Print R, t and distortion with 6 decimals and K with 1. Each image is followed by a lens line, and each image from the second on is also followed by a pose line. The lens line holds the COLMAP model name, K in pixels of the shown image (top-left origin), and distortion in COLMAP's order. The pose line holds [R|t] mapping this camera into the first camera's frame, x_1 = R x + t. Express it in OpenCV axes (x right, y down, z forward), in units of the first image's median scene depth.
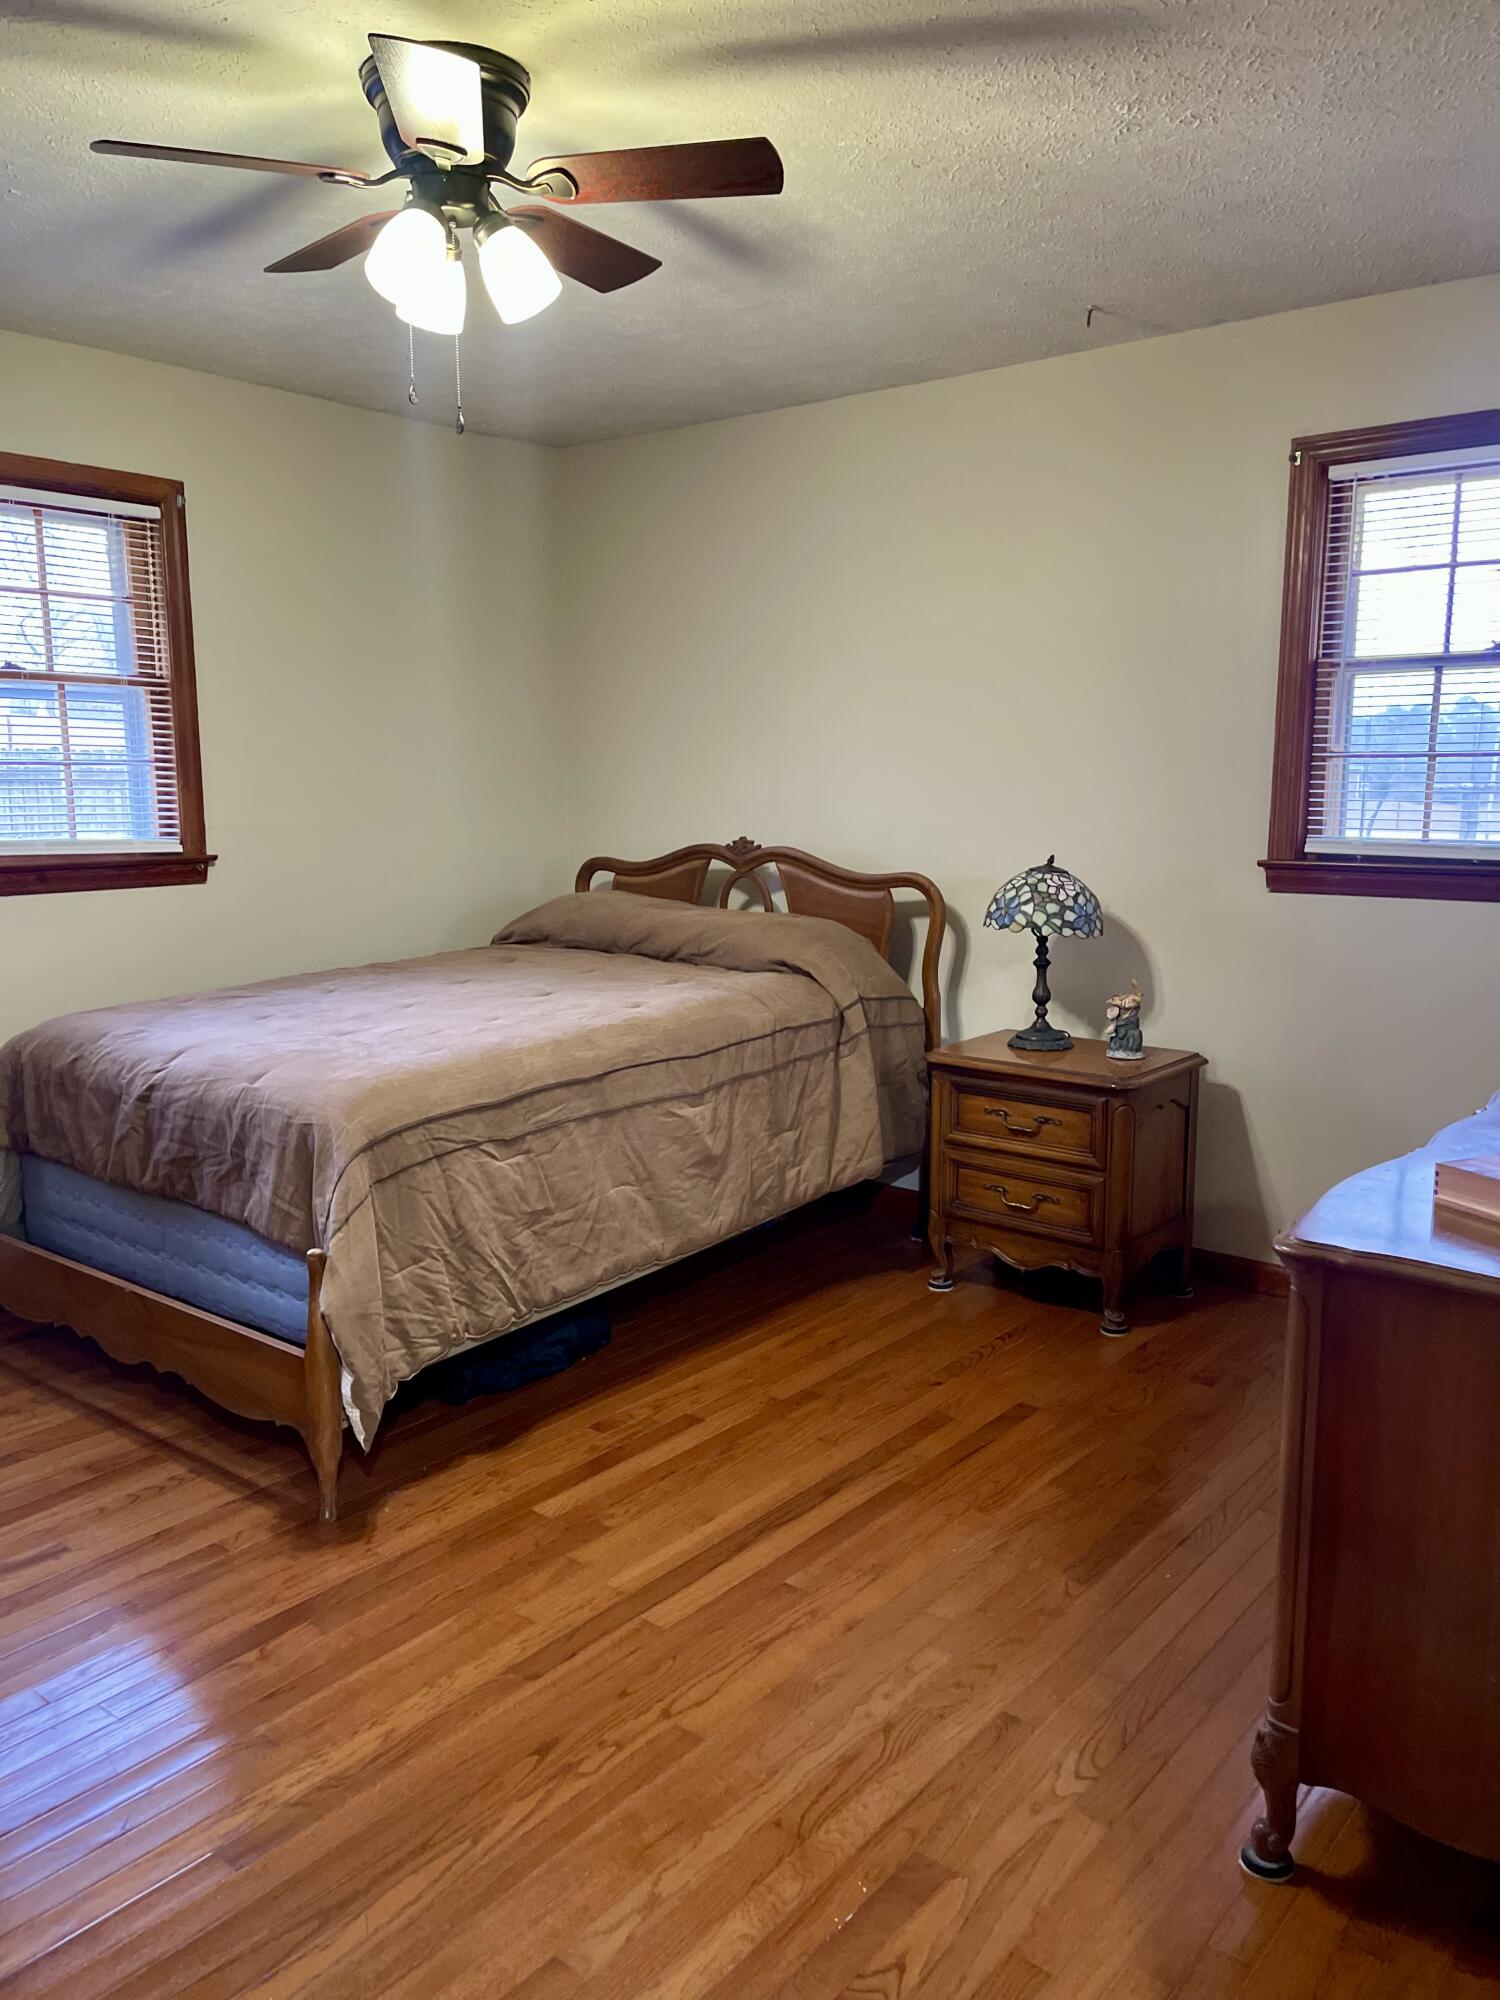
lens RADIAL K [[1518.6, 0, 750.0], [0, 1518.6, 1000.0], [0, 0, 1]] dist [0.053553, -0.074145]
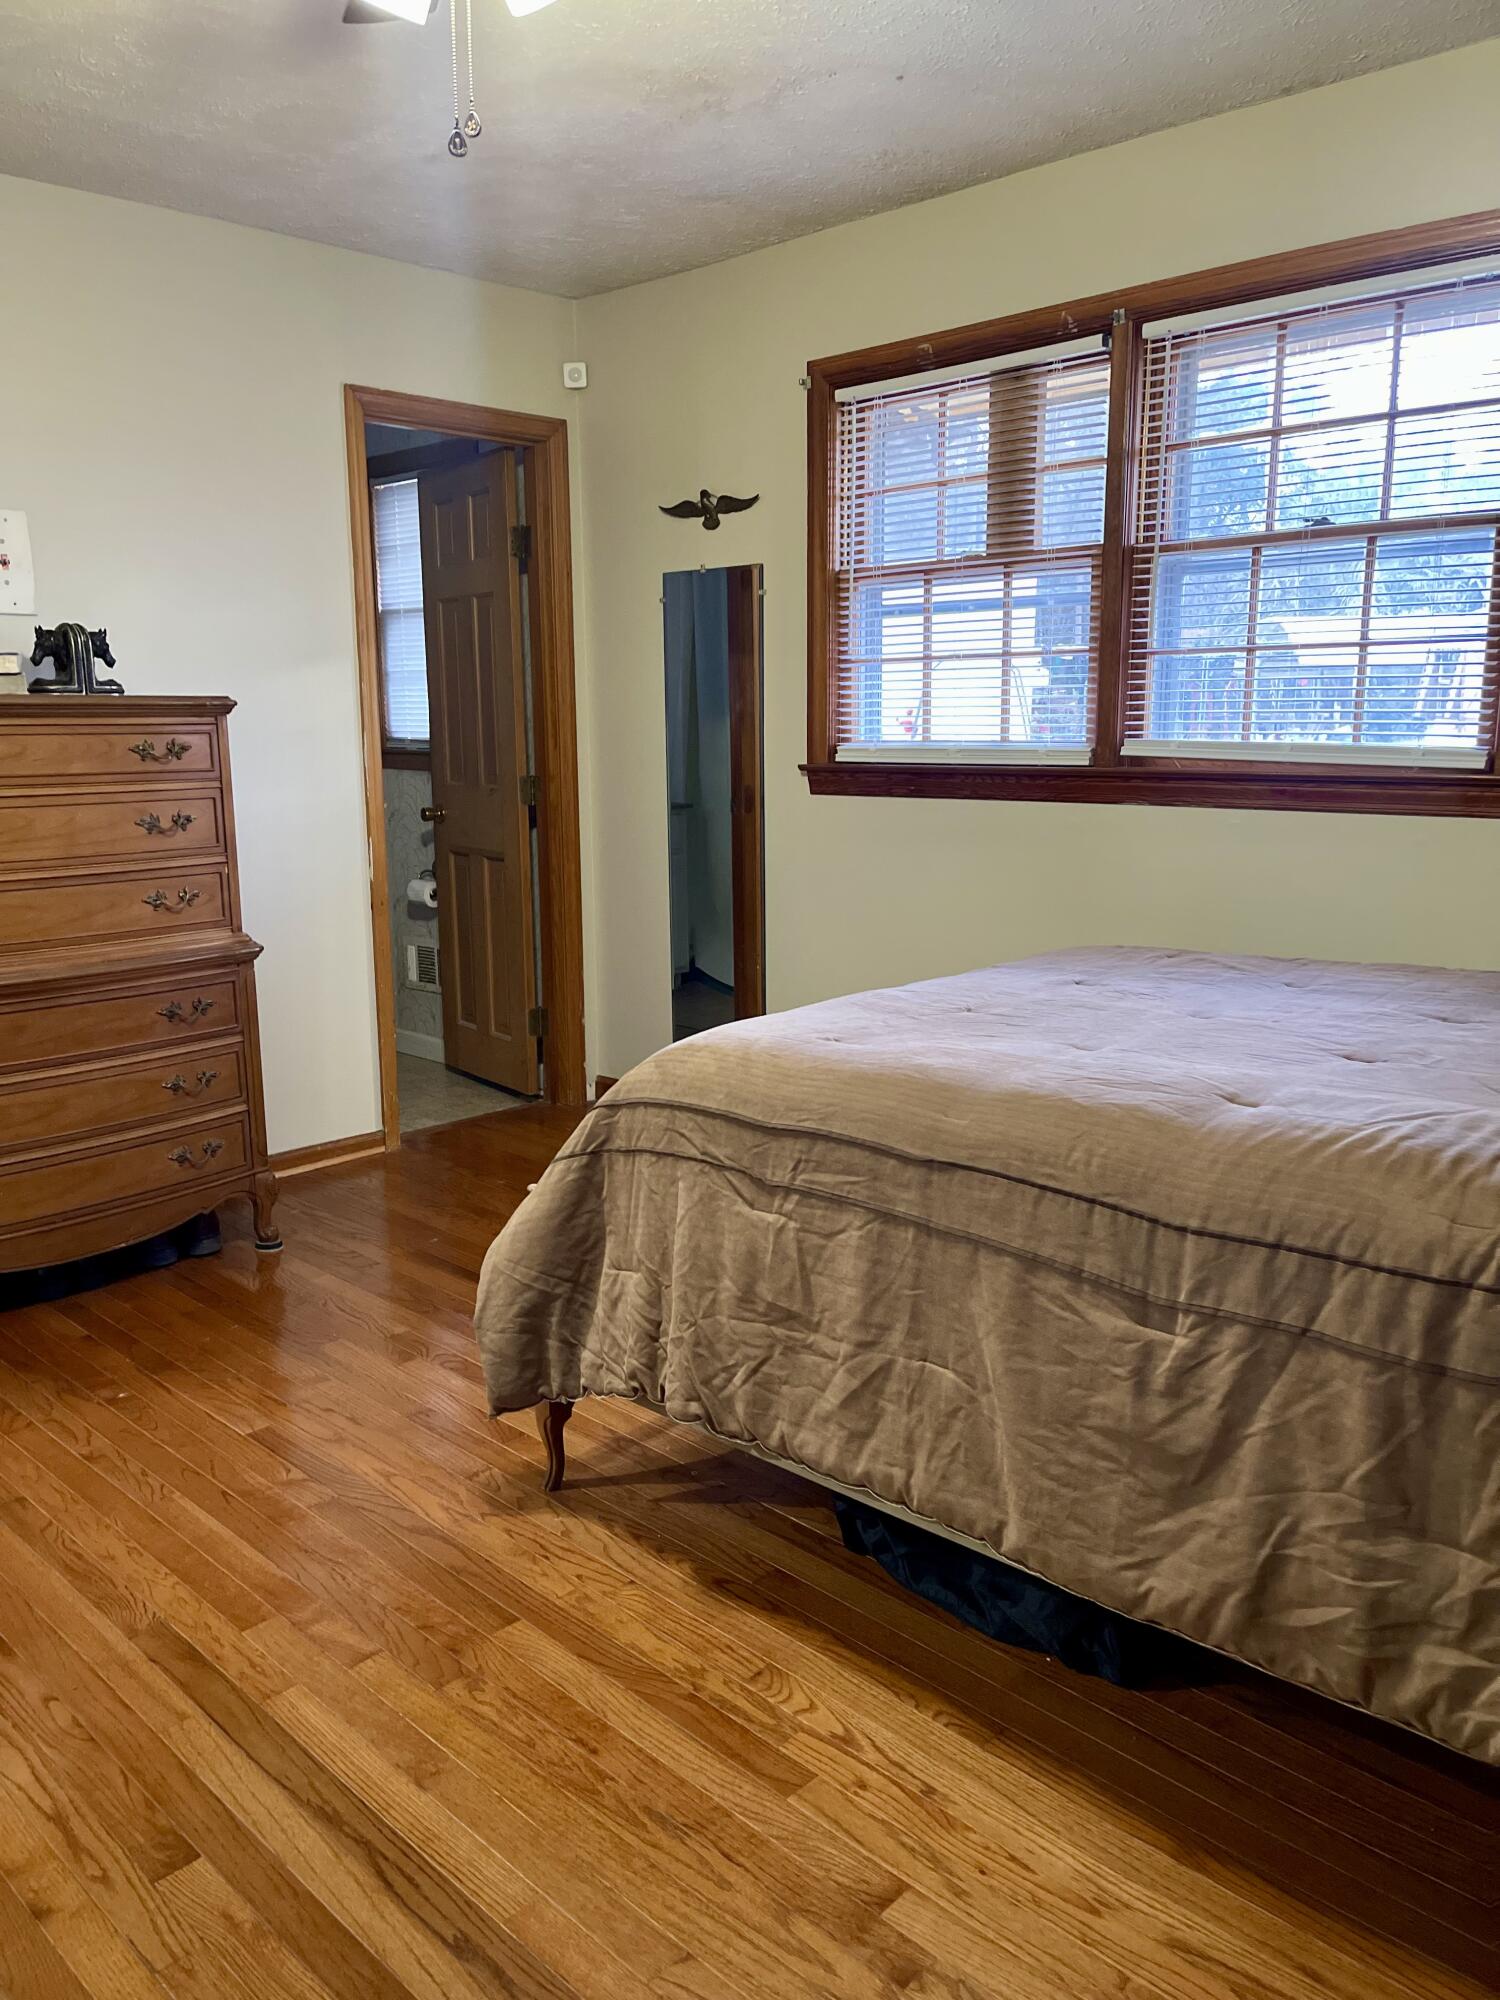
lens RADIAL K [[1518.6, 0, 750.0], [0, 1518.6, 1000.0], [0, 0, 1]] dist [0.053553, -0.074145]
pose [[-0.100859, 0.187035, -0.977162, 0.493392], [-0.147060, 0.968579, 0.200571, -0.123041], [0.983972, 0.163931, -0.070185, 1.047040]]
